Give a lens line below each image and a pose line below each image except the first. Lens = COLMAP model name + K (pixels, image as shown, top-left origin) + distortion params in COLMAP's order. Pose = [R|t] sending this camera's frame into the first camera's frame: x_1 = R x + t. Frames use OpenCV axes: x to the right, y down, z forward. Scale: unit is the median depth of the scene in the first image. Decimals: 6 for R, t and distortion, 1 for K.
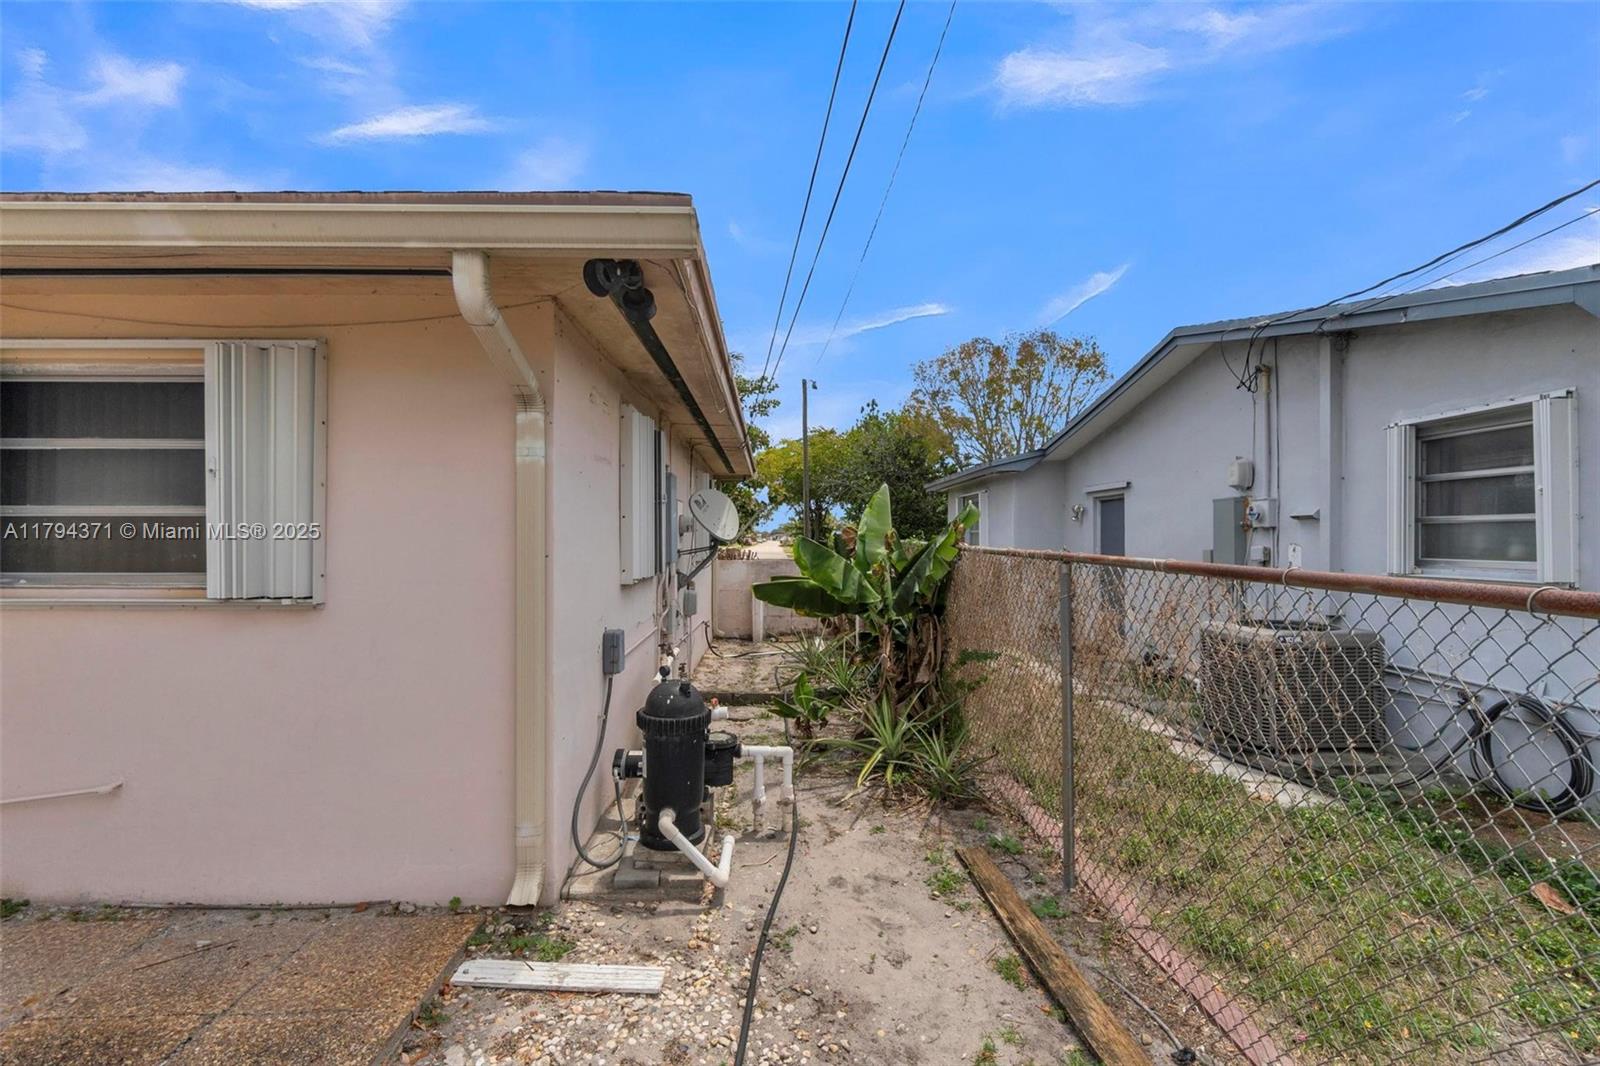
lens RADIAL K [[681.2, 0, 780.0], [0, 681.2, 532.4], [0, 0, 1]] dist [-0.013083, -0.000132]
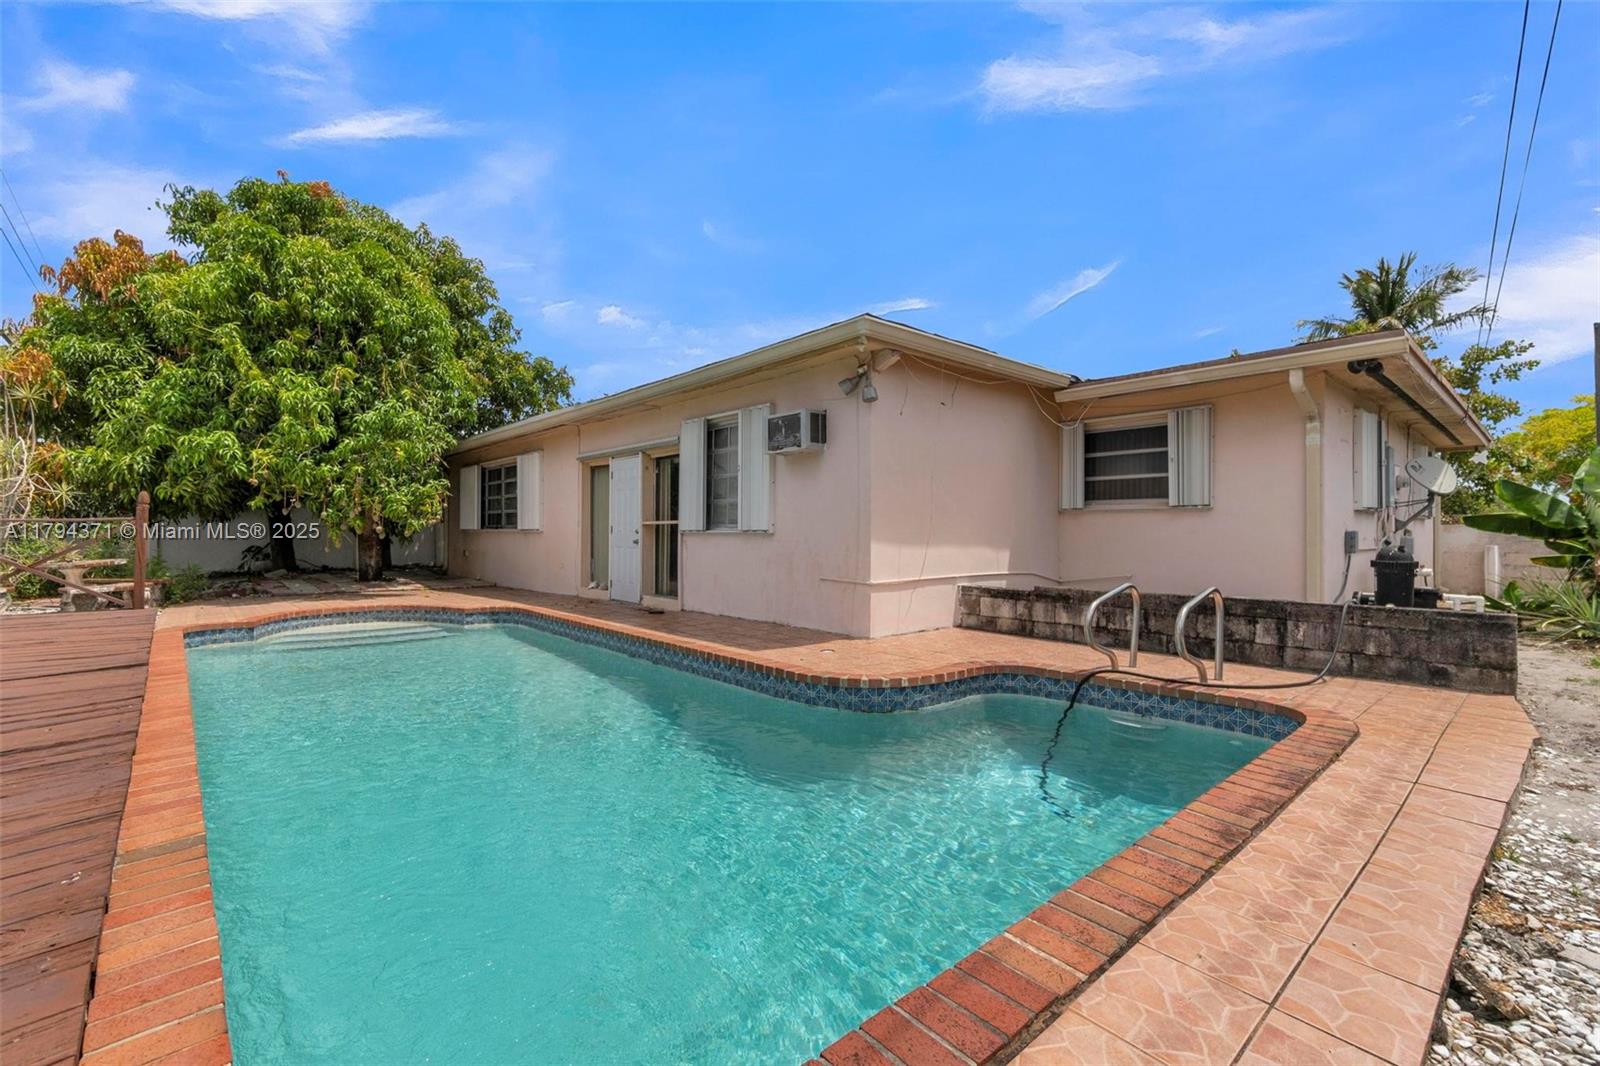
lens RADIAL K [[681.2, 0, 780.0], [0, 681.2, 532.4], [0, 0, 1]] dist [-0.013083, -0.000132]
pose [[0.633664, -0.001270, -0.773607, 0.184336], [-0.000936, 0.999997, -0.002409, 0.143751], [0.773608, 0.002251, 0.633661, -1.310954]]
